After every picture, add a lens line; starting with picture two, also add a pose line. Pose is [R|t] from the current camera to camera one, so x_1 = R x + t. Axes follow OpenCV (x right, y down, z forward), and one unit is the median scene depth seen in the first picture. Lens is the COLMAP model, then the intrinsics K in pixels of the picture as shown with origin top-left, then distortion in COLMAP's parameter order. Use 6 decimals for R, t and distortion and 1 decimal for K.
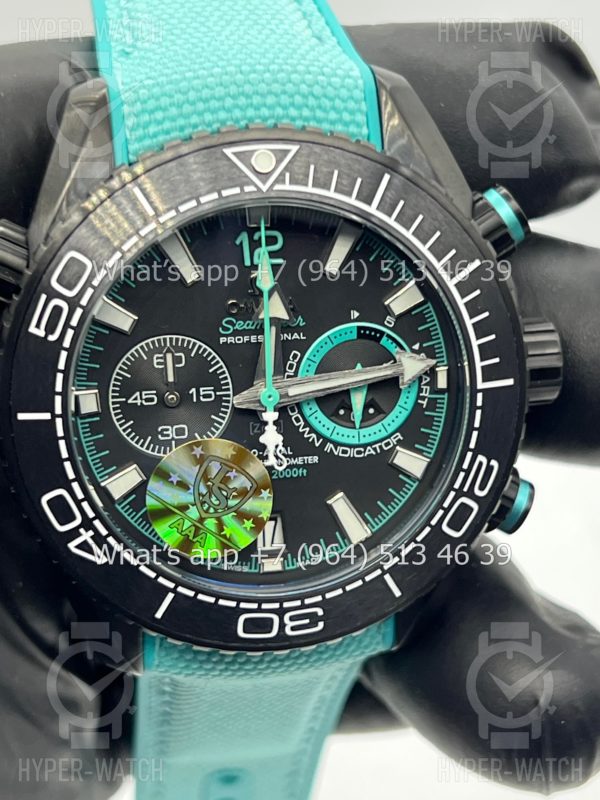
lens RADIAL K [[1800.3, 0, 279.4], [0, 1800.3, 391.3], [0, 0, 1]] dist [0.190010, 0.000000]
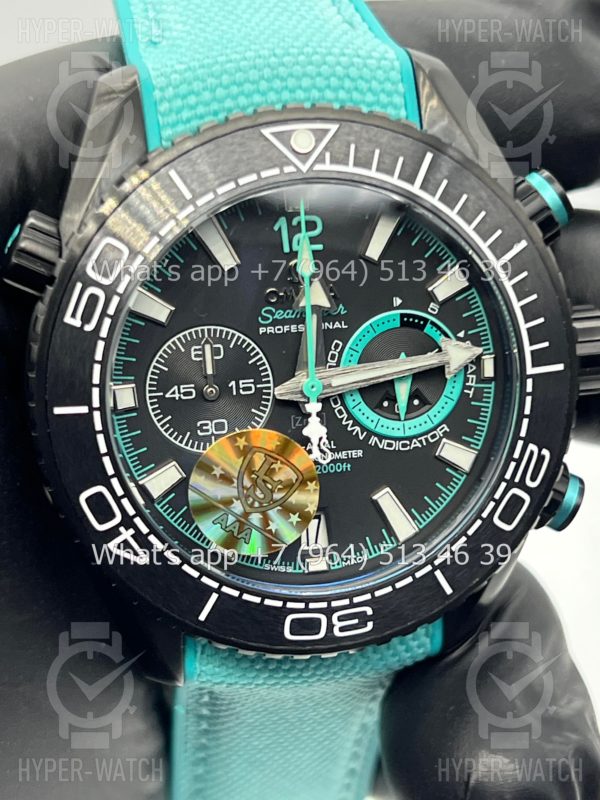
lens RADIAL K [[1800.3, 0, 267.3], [0, 1800.3, 402.1], [0, 0, 1]] dist [0.190010, 0.000000]
pose [[0.999694, -0.023573, 0.007563, -0.036875], [0.023874, 0.998808, -0.042577, 0.051253], [-0.006550, 0.042745, 0.999065, 0.035313]]
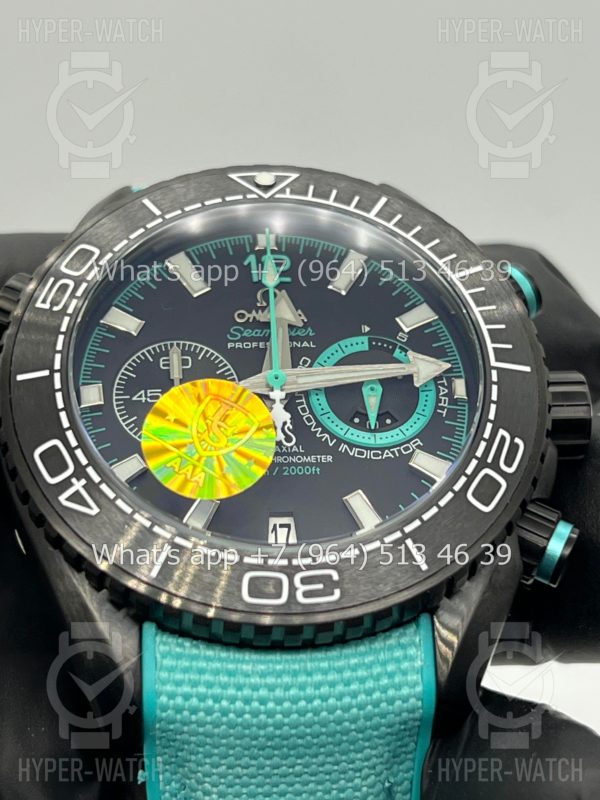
lens RADIAL K [[1955.8, 0, 300.3], [0, 1955.8, 396.1], [0, 0, 1]] dist [-0.197547, 0.000000]
pose [[0.994625, -0.073450, -0.072978, 0.083153], [0.003131, 0.725842, -0.687855, 0.728445], [0.103494, 0.683929, 0.722170, 0.245613]]
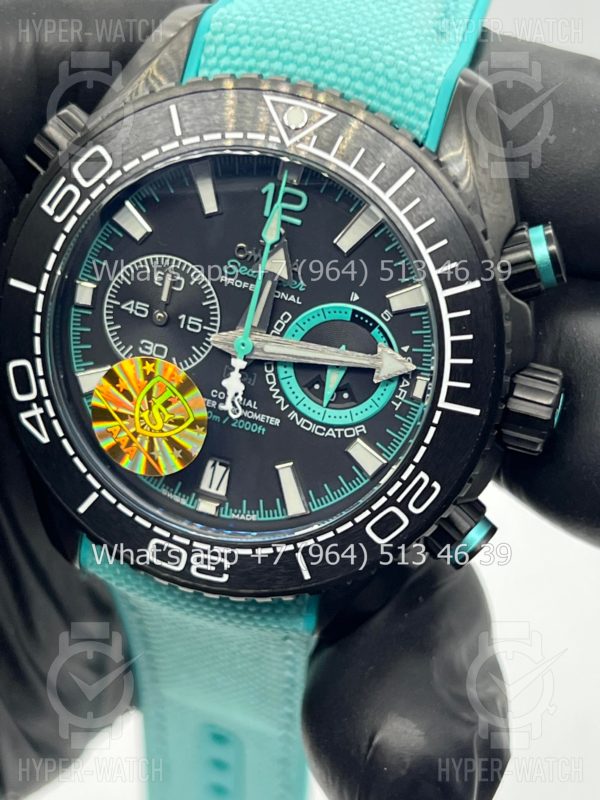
lens RADIAL K [[1800.3, 0, 296.6], [0, 1800.3, 399.1], [0, 0, 1]] dist [0.190010, 0.000000]
pose [[0.900954, 0.328614, -0.283364, 0.317667], [-0.334007, 0.942076, 0.030541, -0.009157], [0.276987, 0.067130, 0.958526, 0.035532]]
